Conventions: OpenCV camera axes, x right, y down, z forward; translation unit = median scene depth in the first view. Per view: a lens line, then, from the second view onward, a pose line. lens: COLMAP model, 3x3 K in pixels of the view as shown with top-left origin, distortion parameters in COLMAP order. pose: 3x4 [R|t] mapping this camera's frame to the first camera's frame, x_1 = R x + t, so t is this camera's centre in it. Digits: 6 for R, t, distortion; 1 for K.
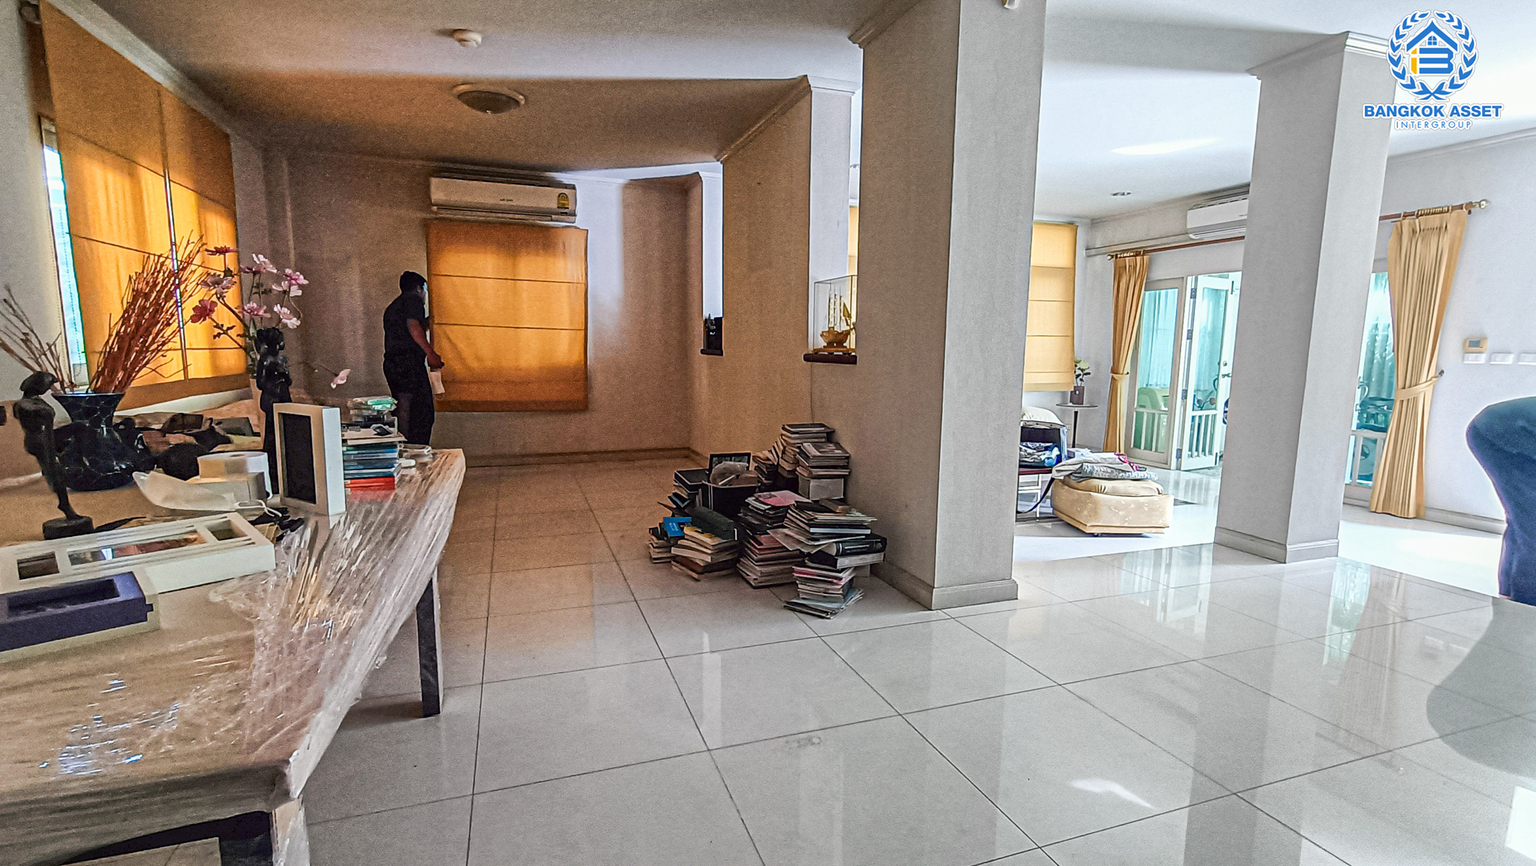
lens RADIAL K [[697.3, 0, 766.1], [0, 697.3, 437.6], [0, 0, 1]] dist [0.001360, -0.000205]
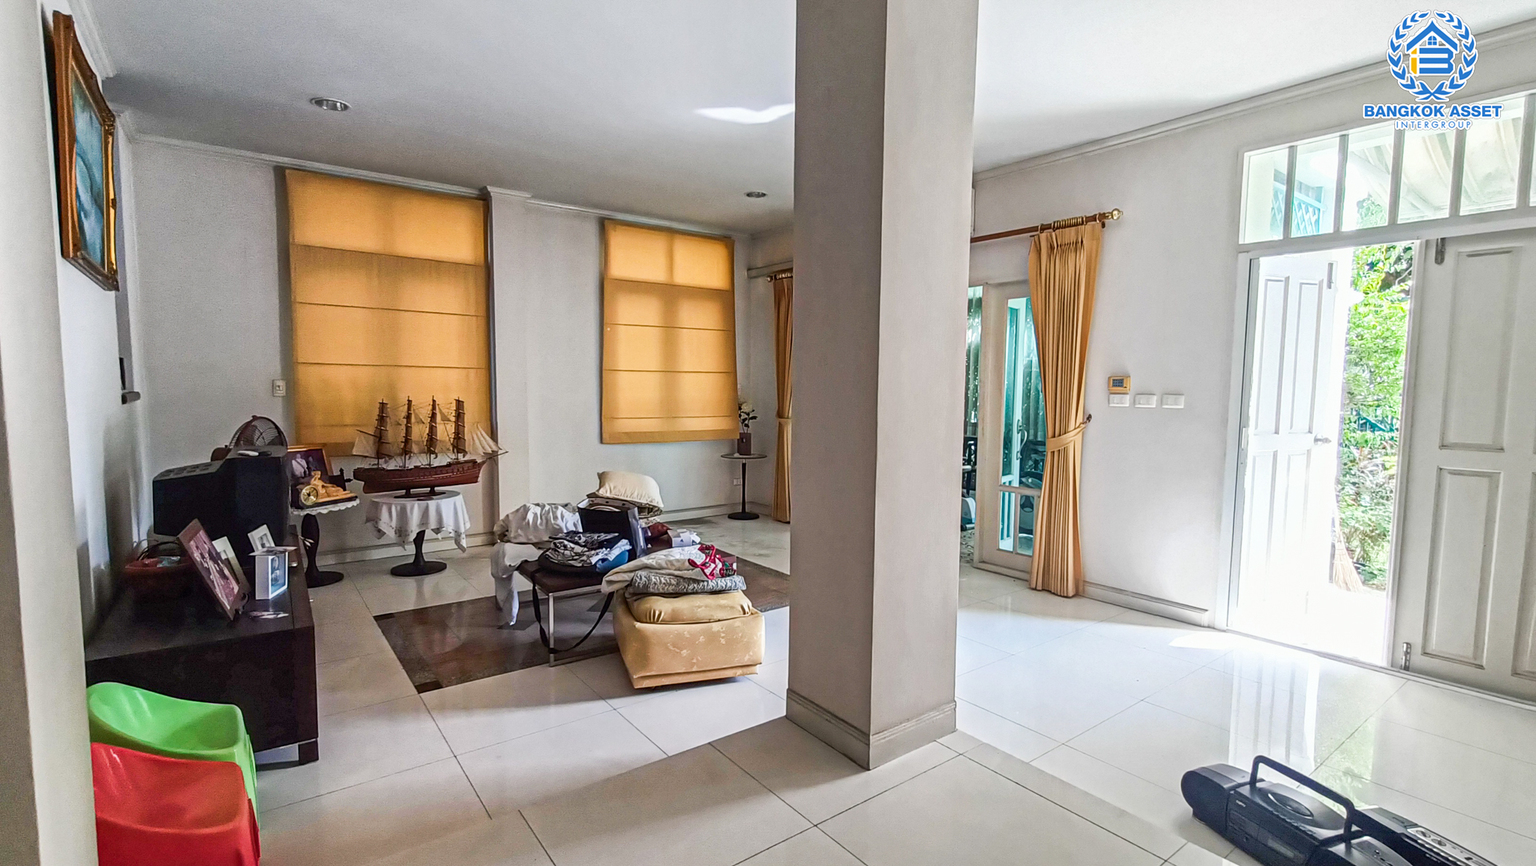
lens RADIAL K [[697.3, 0, 766.4], [0, 697.3, 438.1], [0, 0, 1]] dist [0.001360, -0.000205]
pose [[0.952159, -0.024826, 0.304592, 0.350076], [0.040321, 0.998187, -0.044683, -0.047389], [-0.302930, 0.054827, 0.951434, 0.330029]]
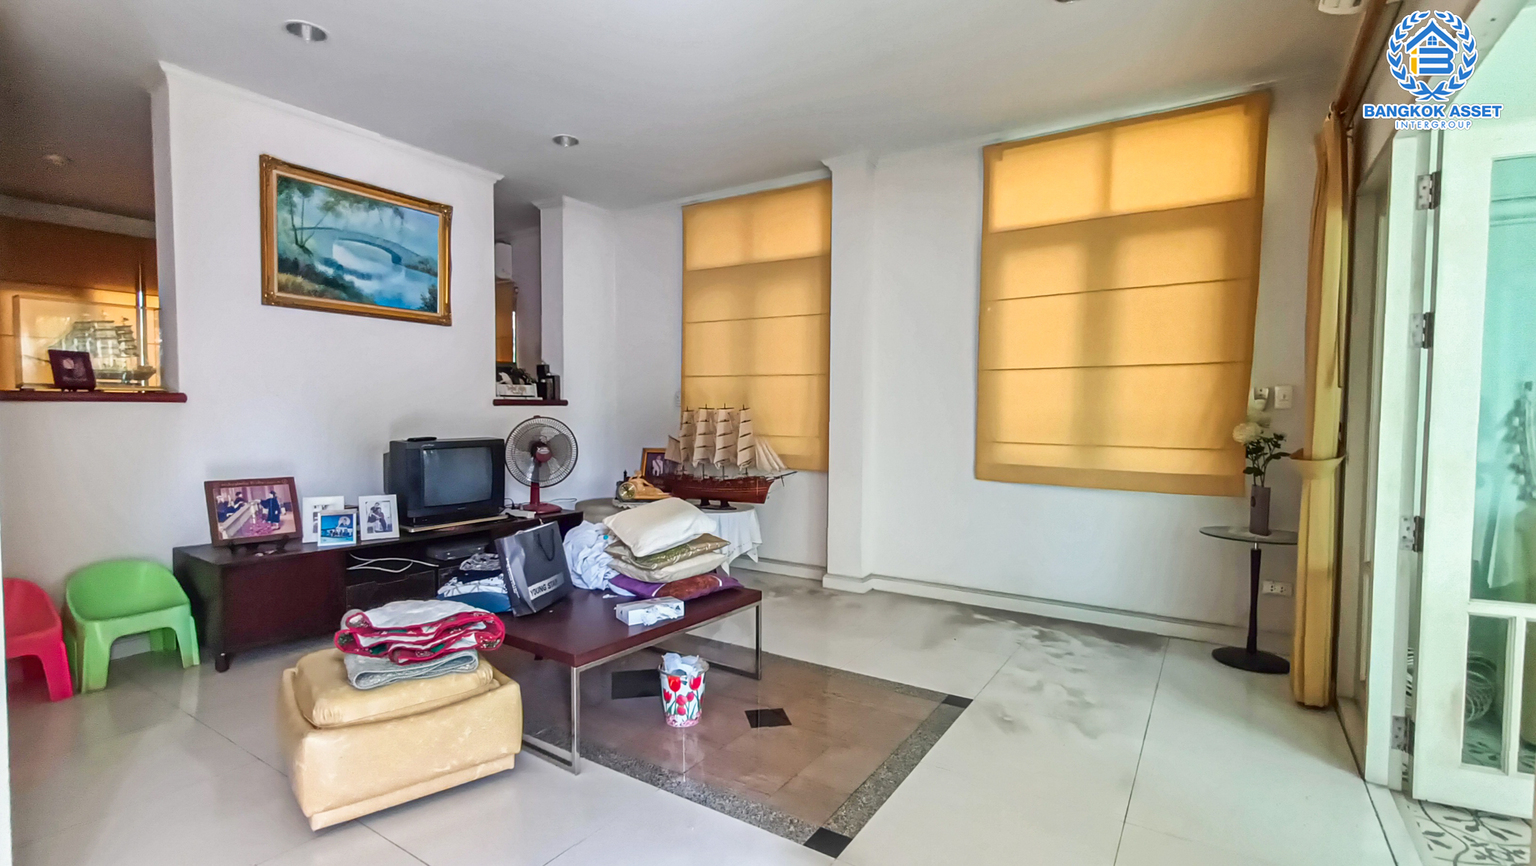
lens RADIAL K [[697.3, 0, 767.3], [0, 697.3, 427.3], [0, 0, 1]] dist [0.001360, -0.000205]
pose [[0.603281, 0.020740, -0.797259, 0.933817], [-0.106406, 0.992818, -0.054689, -0.090101], [0.790398, 0.117826, 0.601155, 0.855079]]
